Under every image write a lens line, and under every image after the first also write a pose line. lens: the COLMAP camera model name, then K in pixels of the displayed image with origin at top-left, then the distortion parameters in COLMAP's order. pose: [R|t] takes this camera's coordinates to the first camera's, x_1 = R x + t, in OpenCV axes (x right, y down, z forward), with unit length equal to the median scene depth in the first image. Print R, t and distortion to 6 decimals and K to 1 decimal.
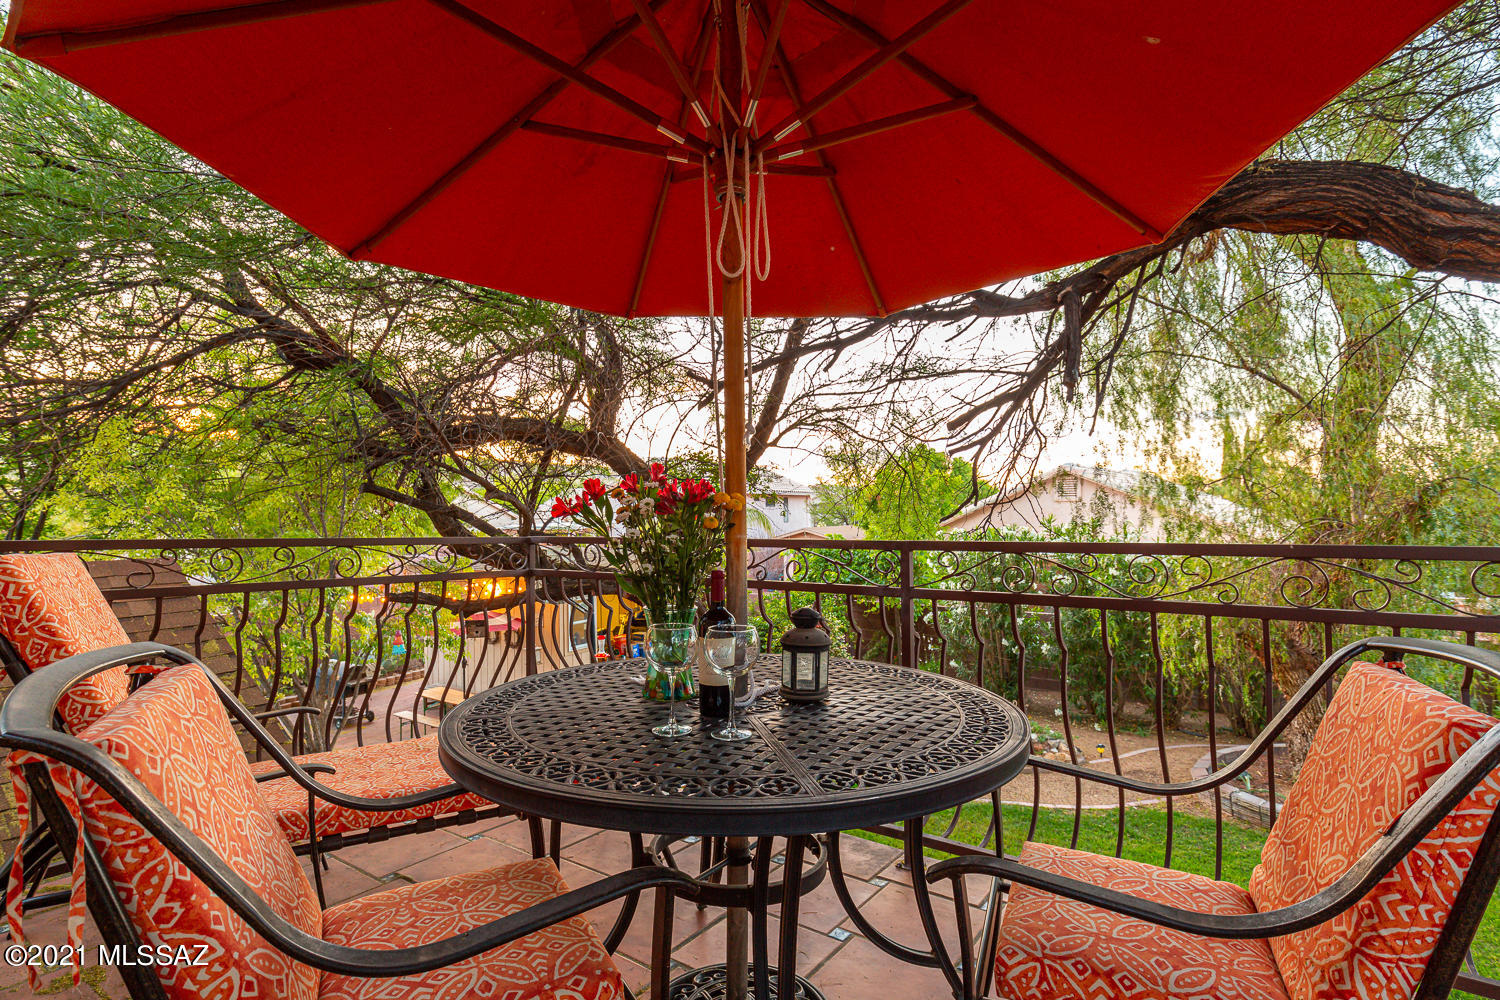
lens RADIAL K [[726.8, 0, 755.7], [0, 726.8, 506.0], [0, 0, 1]] dist [-0.002907, -0.000481]
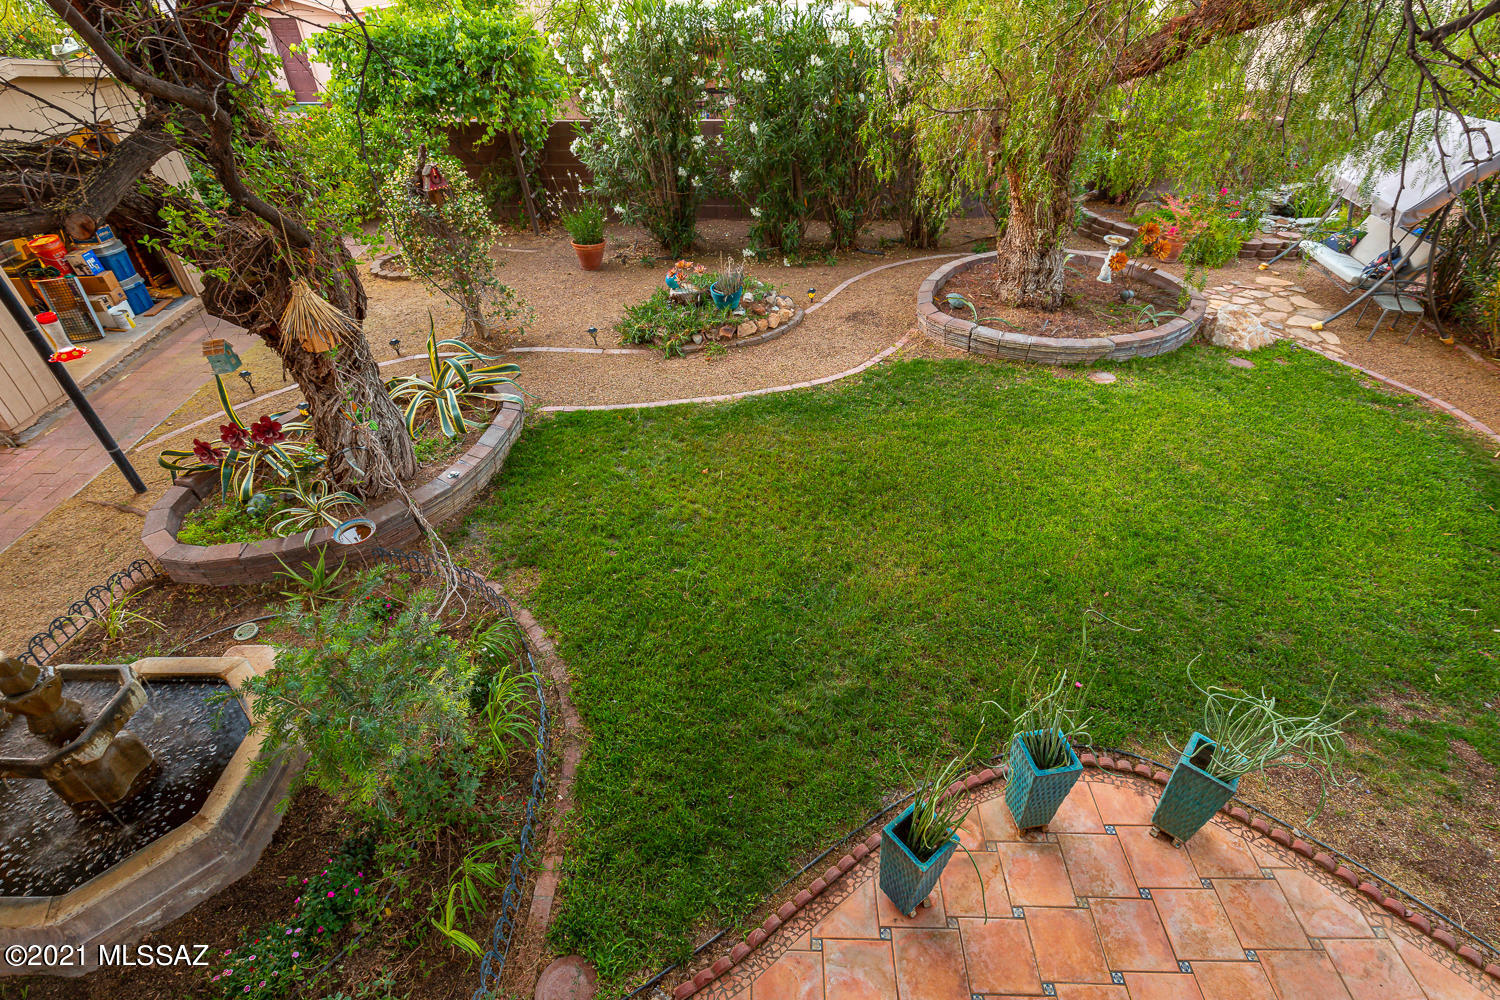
lens RADIAL K [[726.8, 0, 755.7], [0, 726.8, 506.0], [0, 0, 1]] dist [-0.002907, -0.000481]
pose [[0.826555, -0.339876, 0.448655, -0.065044], [-0.004096, 0.793451, 0.608621, -0.001933], [-0.562841, -0.504896, 0.654438, 0.287883]]
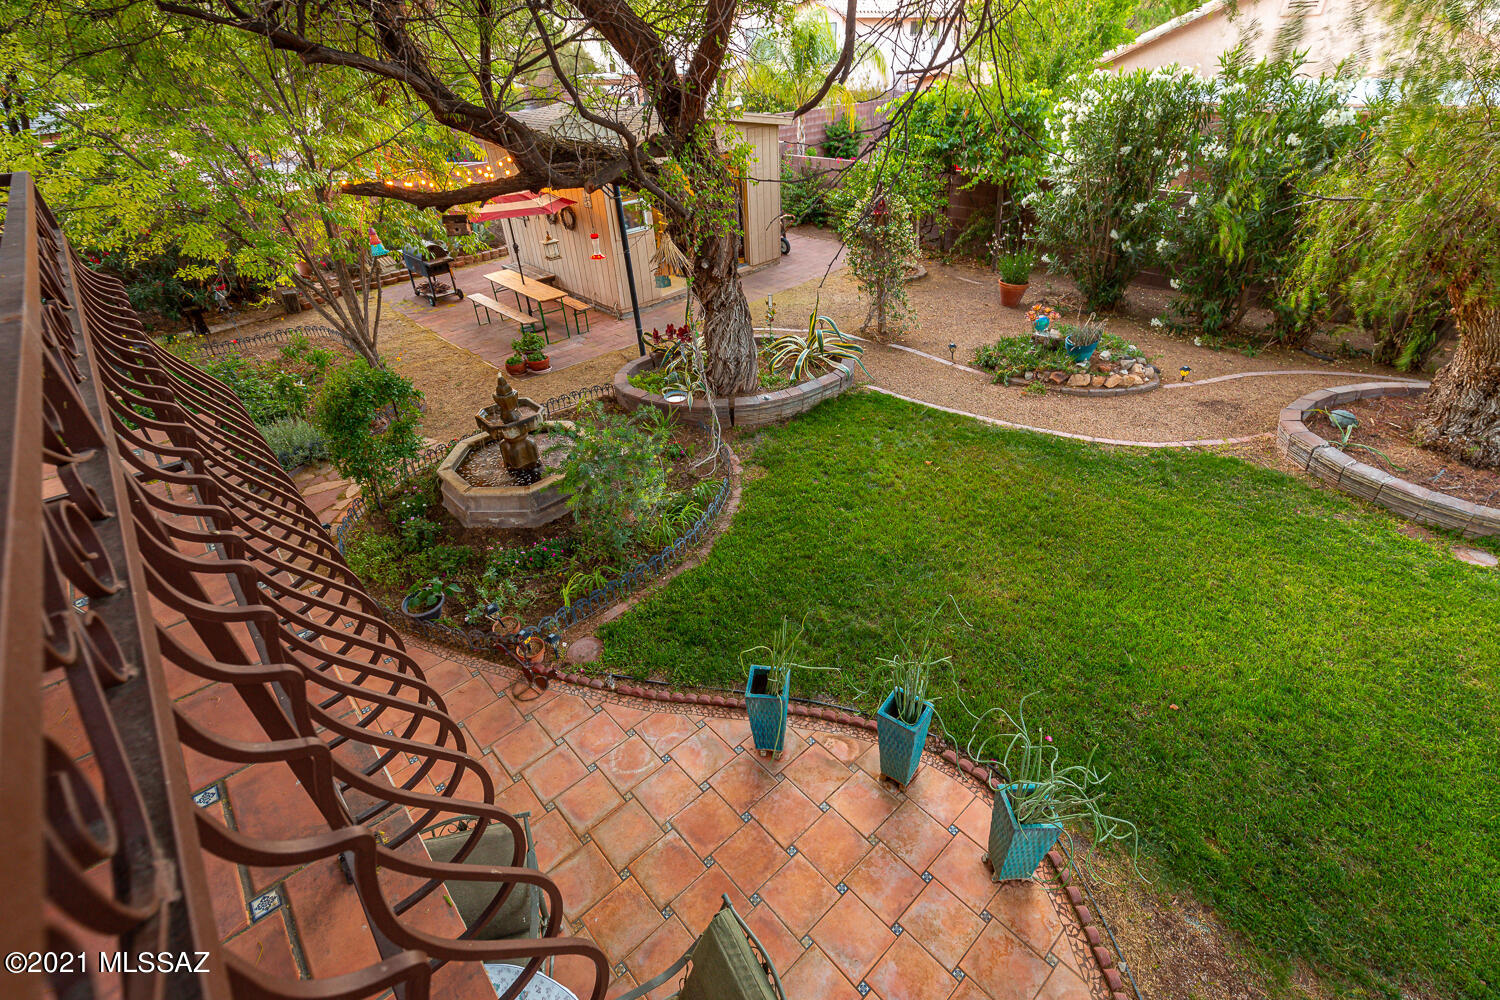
lens RADIAL K [[661.7, 0, 744.2], [0, 661.7, 498.8], [0, 0, 1]] dist [0.009504, -0.002914]
pose [[0.977798, 0.093897, -0.187334, 0.108916], [0.030021, 0.821996, 0.568702, -0.008061], [0.207388, -0.561699, 0.800927, 0.149191]]
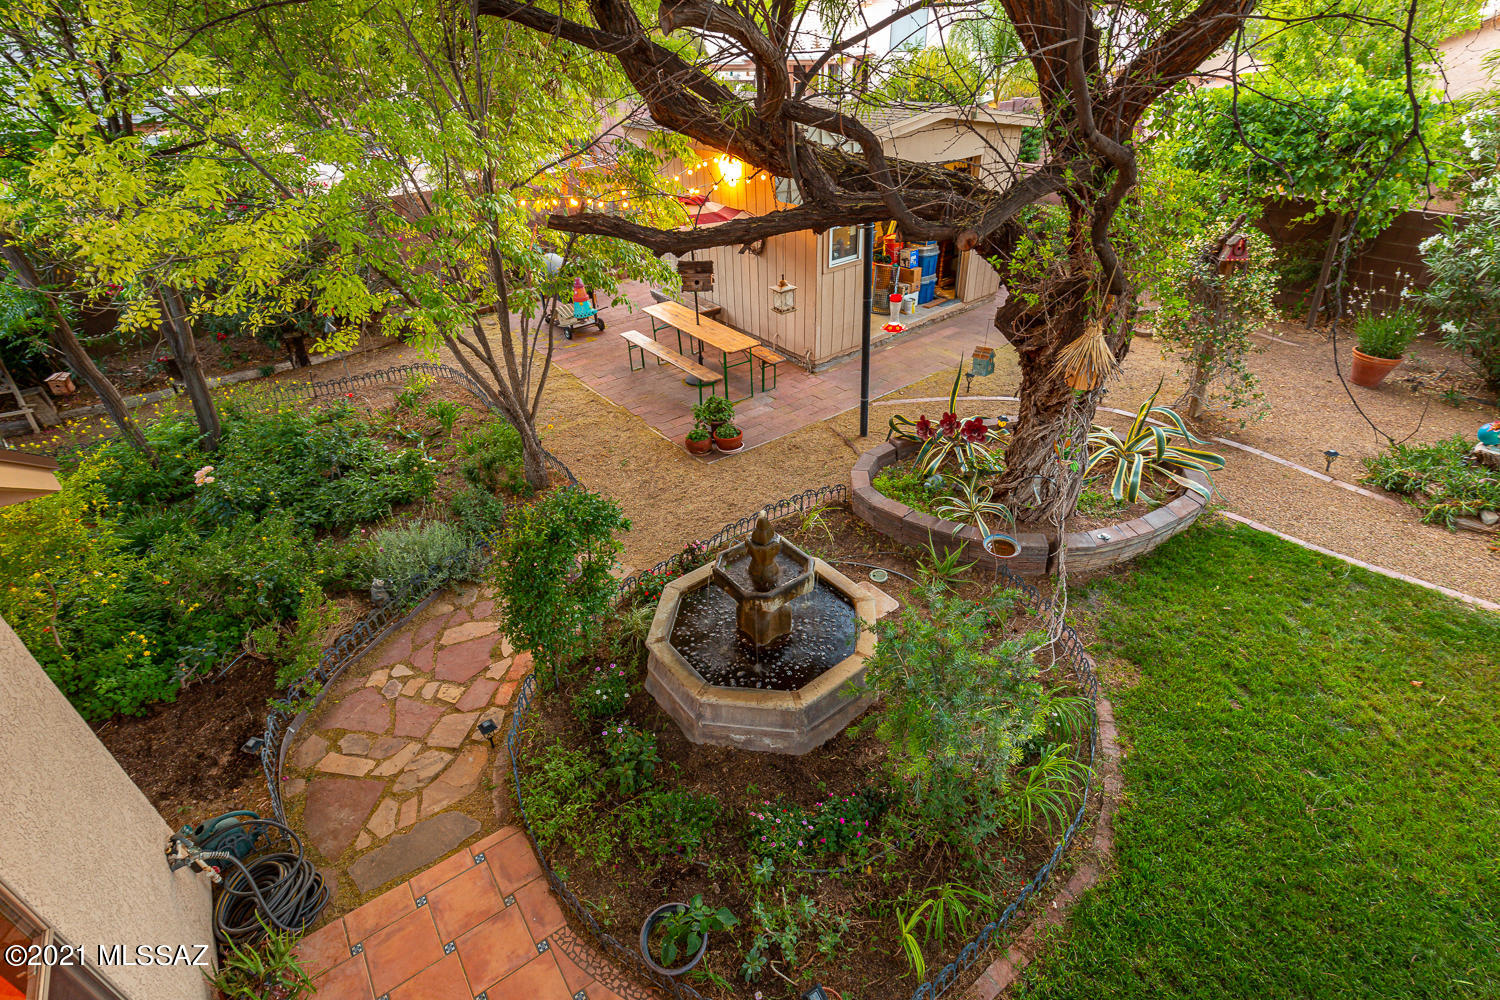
lens RADIAL K [[726.8, 0, 755.7], [0, 726.8, 506.0], [0, 0, 1]] dist [-0.002907, -0.000481]
pose [[0.949994, 0.154004, -0.271650, -0.098516], [0.022507, 0.833895, 0.551464, -0.004534], [0.311455, -0.530002, 0.788729, 0.297770]]
